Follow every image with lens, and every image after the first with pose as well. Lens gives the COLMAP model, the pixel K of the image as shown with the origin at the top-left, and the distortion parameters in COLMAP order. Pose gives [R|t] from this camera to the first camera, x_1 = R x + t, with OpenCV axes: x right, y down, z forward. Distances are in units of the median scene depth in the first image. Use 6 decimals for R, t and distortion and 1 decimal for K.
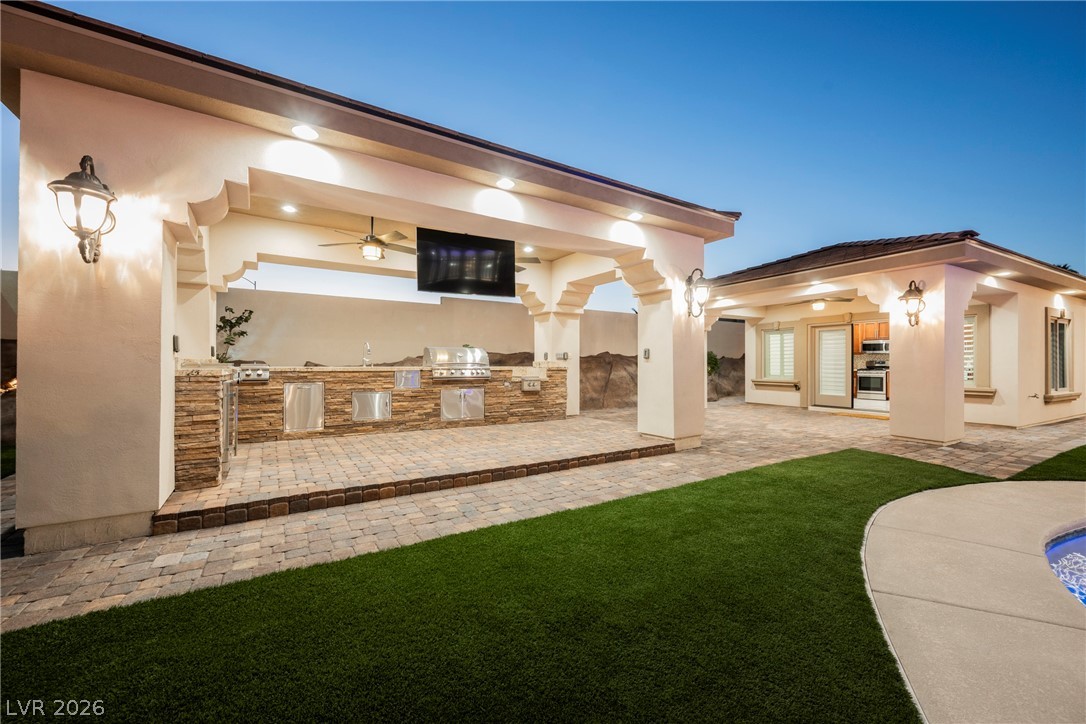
lens RADIAL K [[419.5, 0, 546.7], [0, 419.5, 360.9], [0, 0, 1]] dist [0.000002, -0.000166]
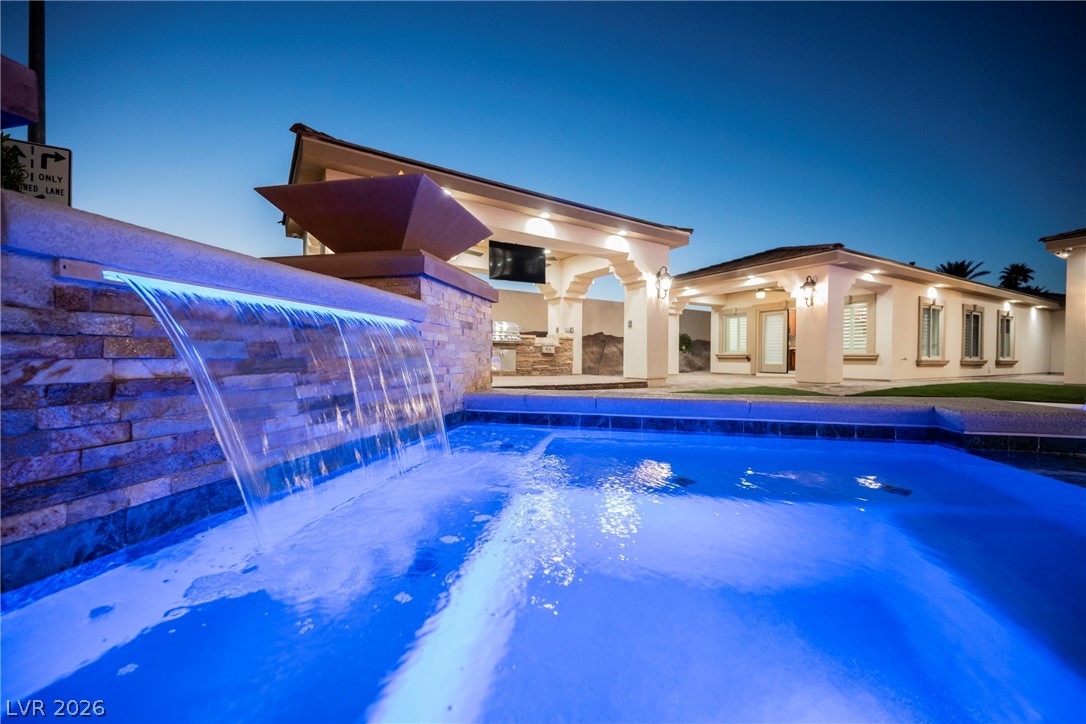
lens RADIAL K [[419.5, 0, 543.3], [0, 419.5, 364.0], [0, 0, 1]] dist [0.000002, -0.000166]
pose [[0.999915, 0.004297, 0.012304, -0.069206], [-0.004514, 0.999834, 0.017653, 0.081061], [-0.012226, -0.017707, 0.999768, -0.391630]]
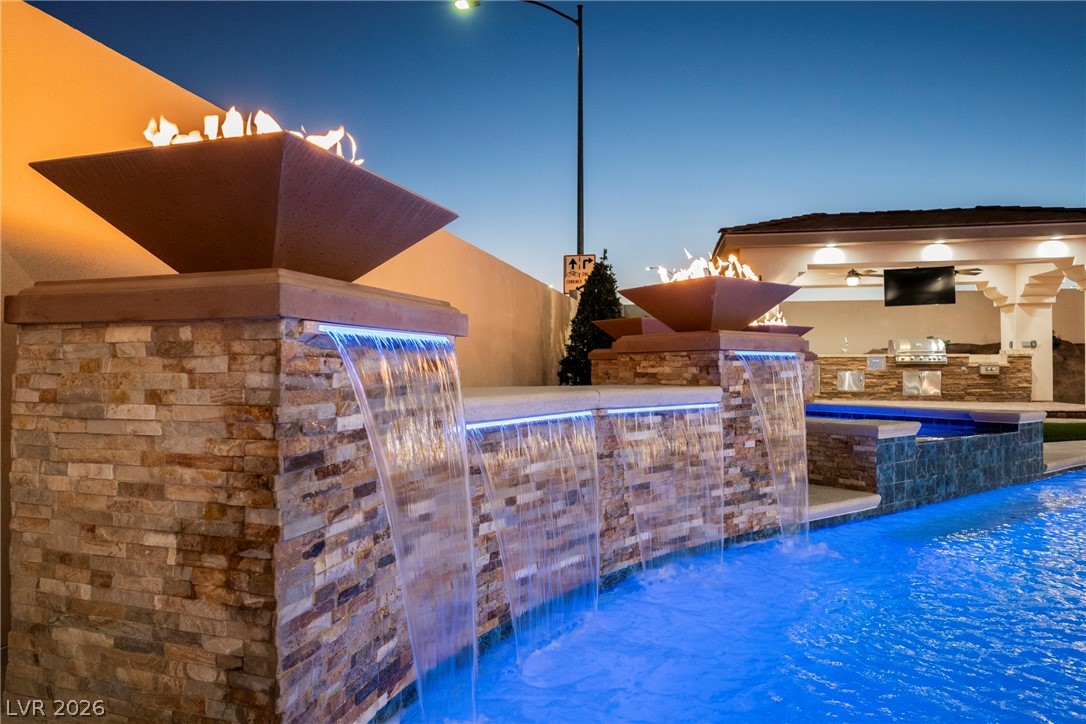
lens RADIAL K [[668.2, 0, 542.7], [0, 668.2, 363.6], [0, 0, 1]] dist [-0.002545, -0.000031]
pose [[0.724970, -0.007080, -0.688744, 0.331710], [0.005278, 0.999975, -0.004723, 0.042404], [0.688760, -0.000211, 0.724989, -1.157813]]
